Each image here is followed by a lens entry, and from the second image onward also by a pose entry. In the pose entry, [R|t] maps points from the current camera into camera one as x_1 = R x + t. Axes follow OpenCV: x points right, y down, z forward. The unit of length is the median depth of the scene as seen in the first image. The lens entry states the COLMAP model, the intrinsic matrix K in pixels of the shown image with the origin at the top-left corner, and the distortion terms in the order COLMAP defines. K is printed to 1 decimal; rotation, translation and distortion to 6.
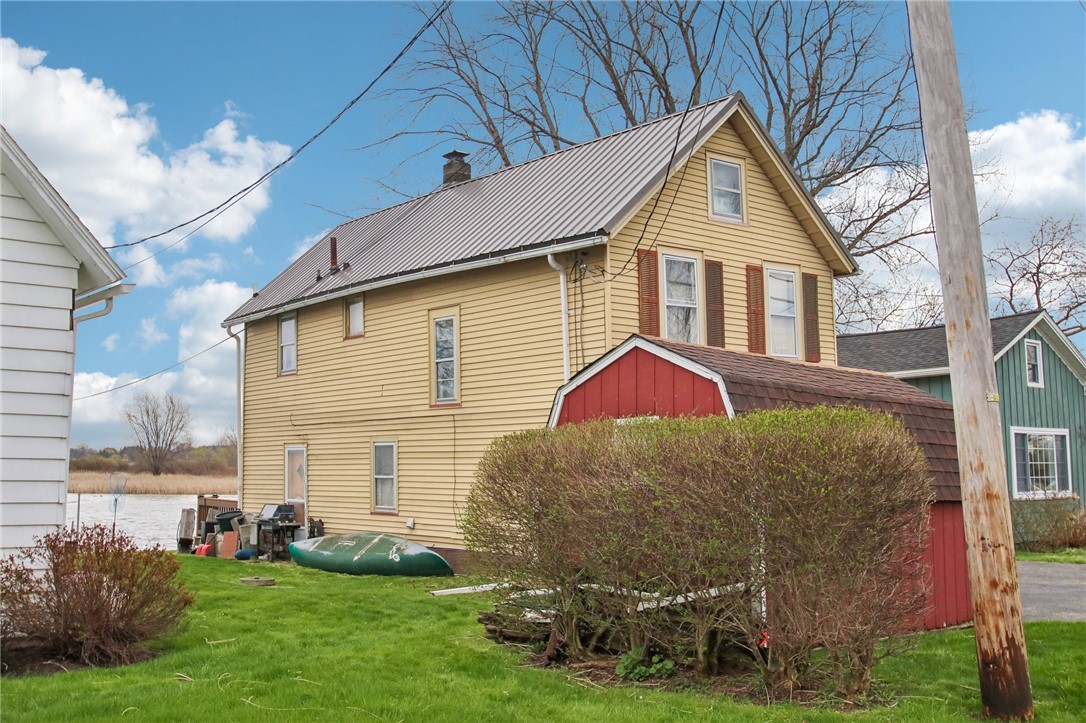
lens RADIAL K [[1165.8, 0, 543.1], [0, 1165.8, 358.5], [0, 0, 1]] dist [-0.074270, 0.000000]
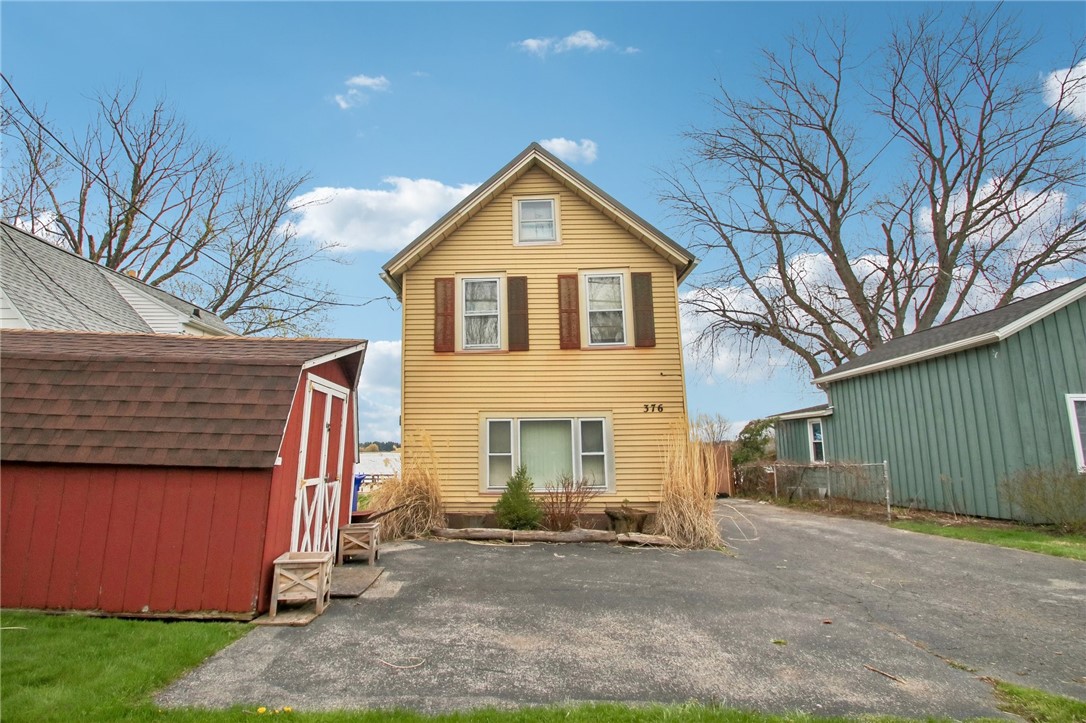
lens RADIAL K [[597.0, 0, 543.4], [0, 597.0, 364.0], [0, 0, 1]] dist [-0.004137, -0.001801]
pose [[0.758089, -0.123454, -0.640359, 0.566255], [0.068342, 0.991551, -0.110254, 0.083531], [0.648560, 0.039819, 0.760121, 0.517990]]
